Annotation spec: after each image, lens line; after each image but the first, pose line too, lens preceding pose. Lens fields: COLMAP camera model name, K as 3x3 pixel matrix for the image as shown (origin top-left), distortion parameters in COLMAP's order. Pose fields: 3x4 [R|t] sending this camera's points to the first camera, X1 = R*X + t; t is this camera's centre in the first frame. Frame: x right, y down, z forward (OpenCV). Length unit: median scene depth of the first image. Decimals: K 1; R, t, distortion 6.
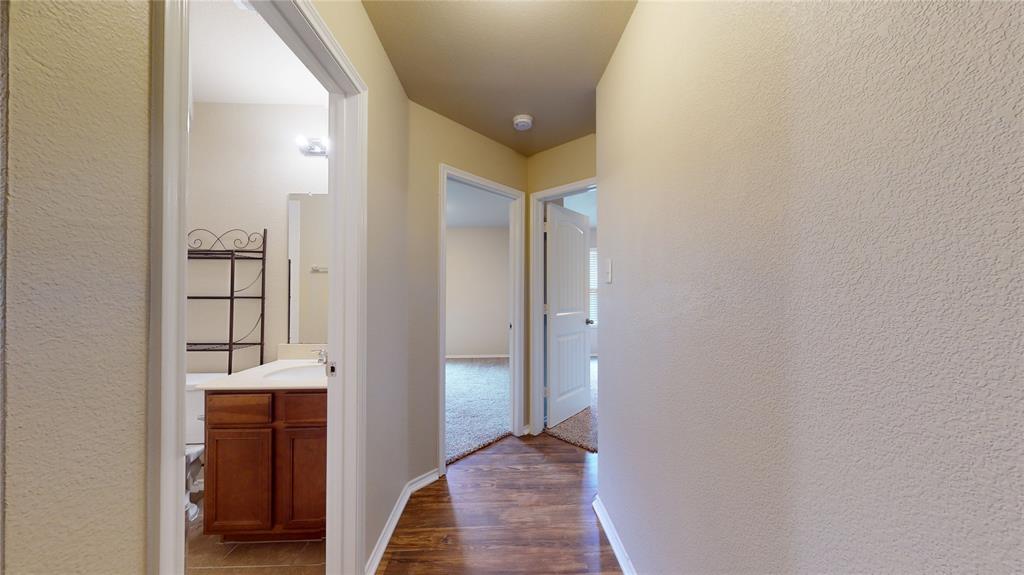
lens RADIAL K [[323.0, 0, 513.4], [0, 323.0, 288.6], [0, 0, 1]] dist [-0.000924, -0.000041]
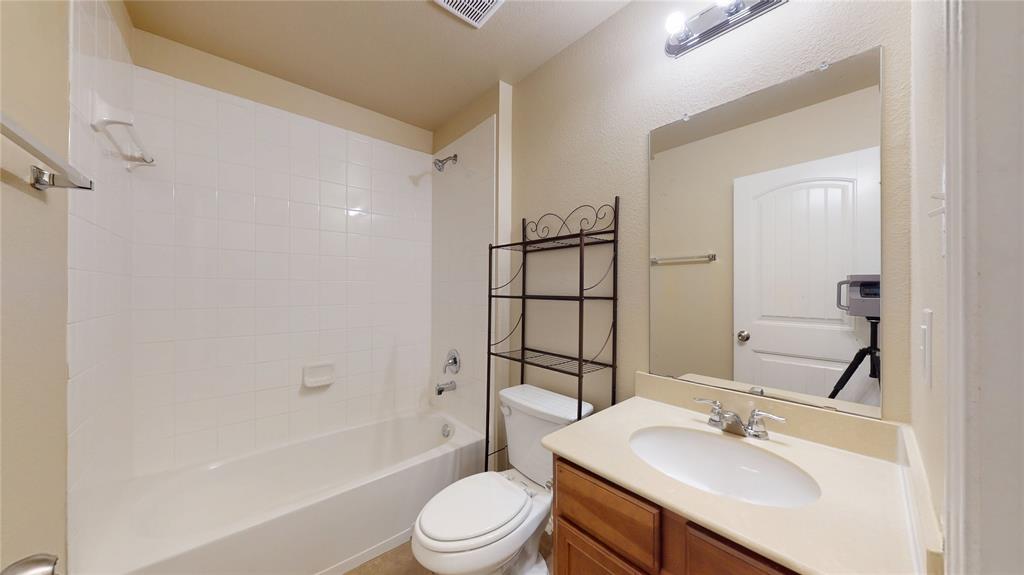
lens RADIAL K [[323.0, 0, 513.4], [0, 323.0, 288.6], [0, 0, 1]] dist [-0.000924, -0.000041]
pose [[0.632879, -0.011343, -0.774167, -0.393624], [0.008278, 0.999935, -0.007883, 0.010611], [0.774206, -0.001419, 0.632932, 0.414604]]
